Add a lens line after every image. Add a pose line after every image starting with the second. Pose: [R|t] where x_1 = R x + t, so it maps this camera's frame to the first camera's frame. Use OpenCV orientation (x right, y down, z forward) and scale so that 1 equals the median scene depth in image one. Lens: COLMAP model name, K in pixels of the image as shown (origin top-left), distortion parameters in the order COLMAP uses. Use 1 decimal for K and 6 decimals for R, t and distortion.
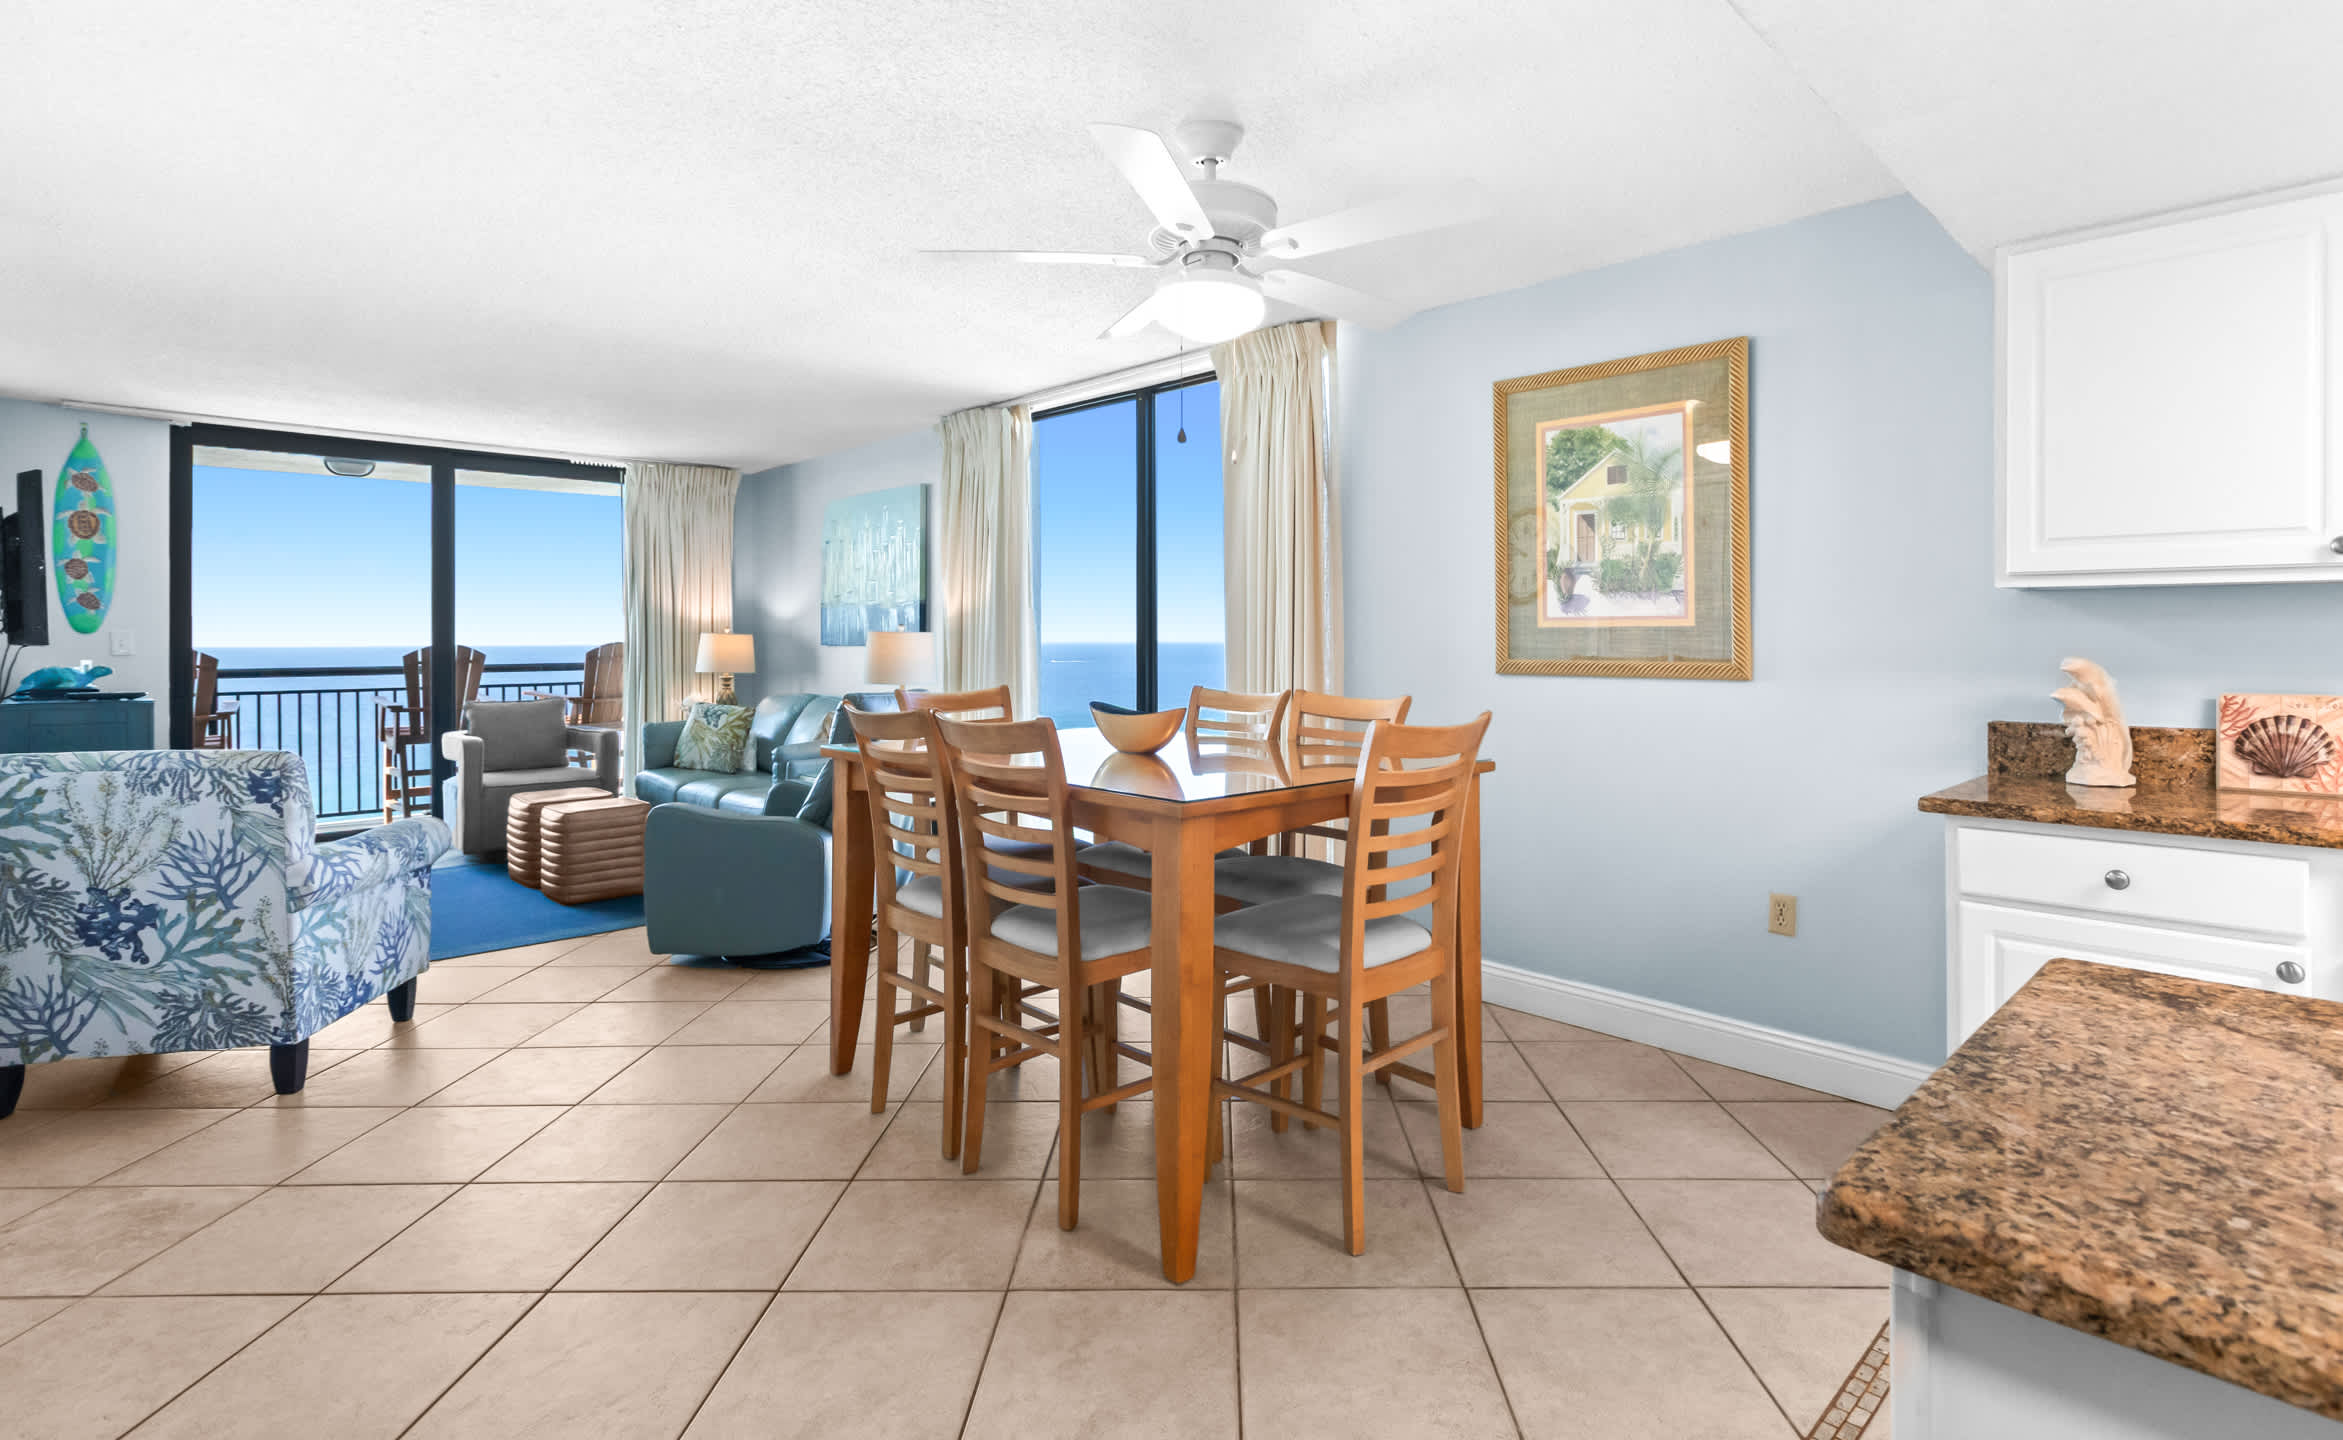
lens RADIAL K [[1145.2, 0, 1268.8], [0, 1145.2, 635.2], [0, 0, 1]] dist [-0.003071, -0.001317]
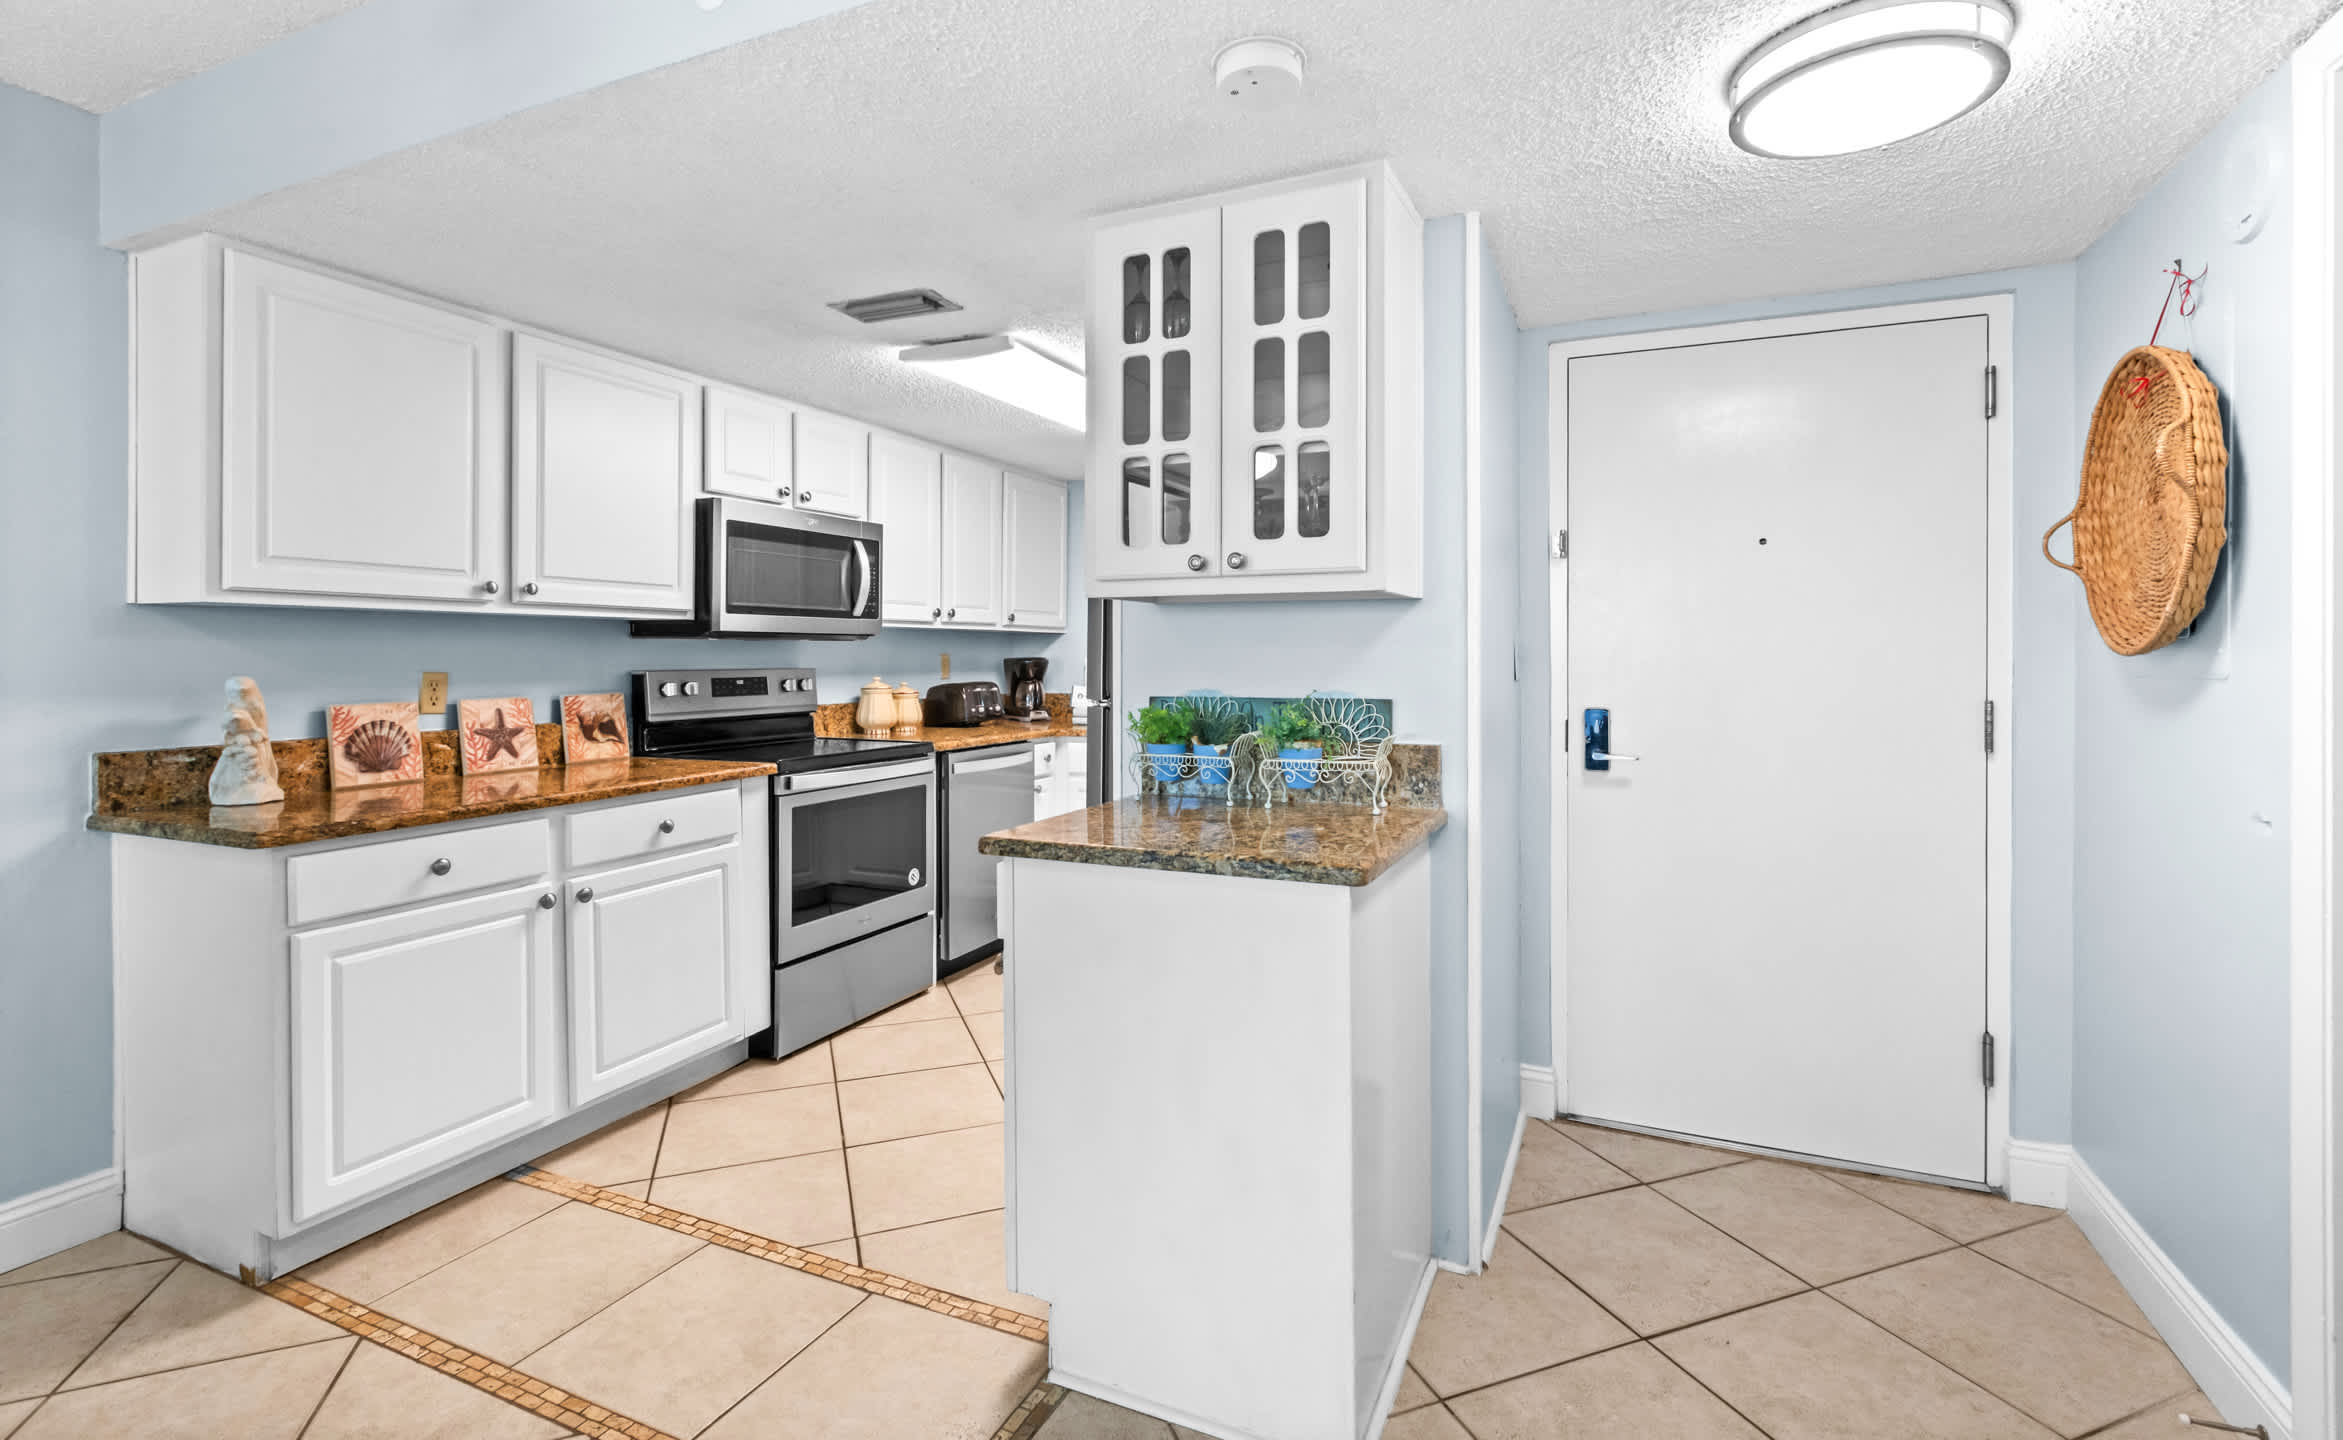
lens RADIAL K [[1050.5, 0, 1161.6], [0, 1050.5, 640.1], [0, 0, 1]] dist [0.000080, -0.000155]
pose [[-0.326824, 0.014840, 0.944969, -0.200316], [0.000602, 0.999880, -0.015494, 0.001300], [-0.945085, -0.004495, -0.326794, 0.266050]]
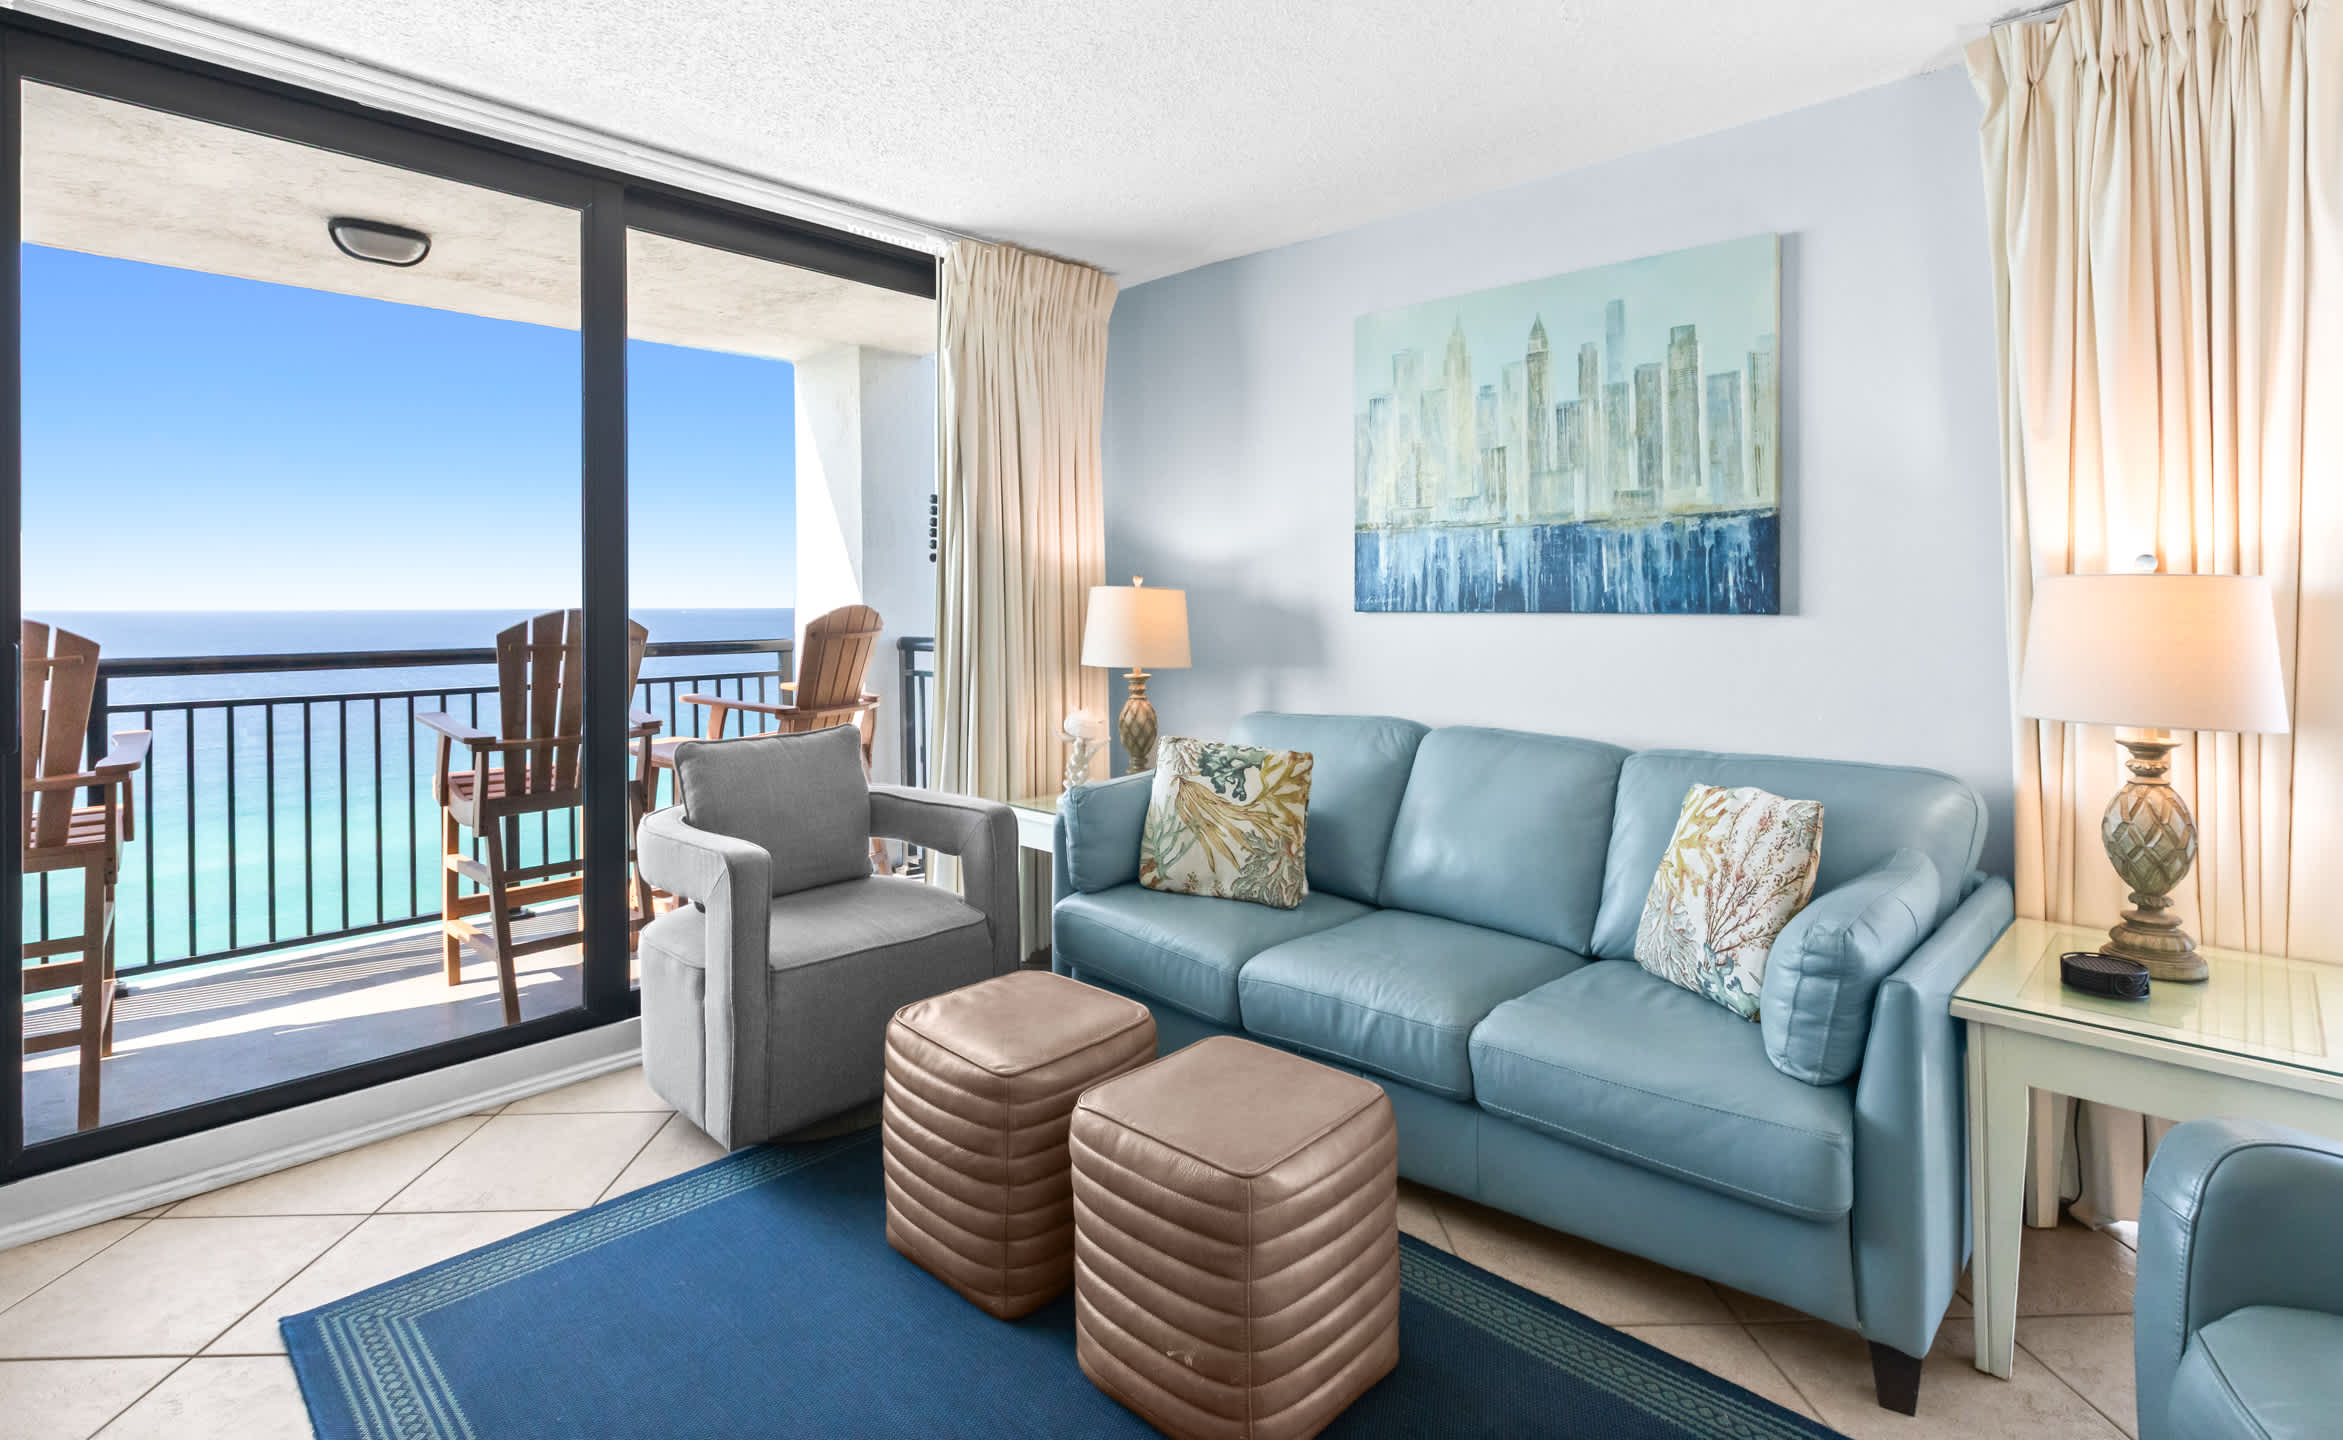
lens RADIAL K [[1130.0, 0, 1186.2], [0, 1130.0, 599.6], [0, 0, 1]] dist [0.000784, -0.000431]
pose [[0.999971, 0.001187, 0.007546, -0.599500], [-0.001195, 0.999999, 0.001016, 0.004056], [-0.007545, -0.001025, 0.999971, 0.665835]]
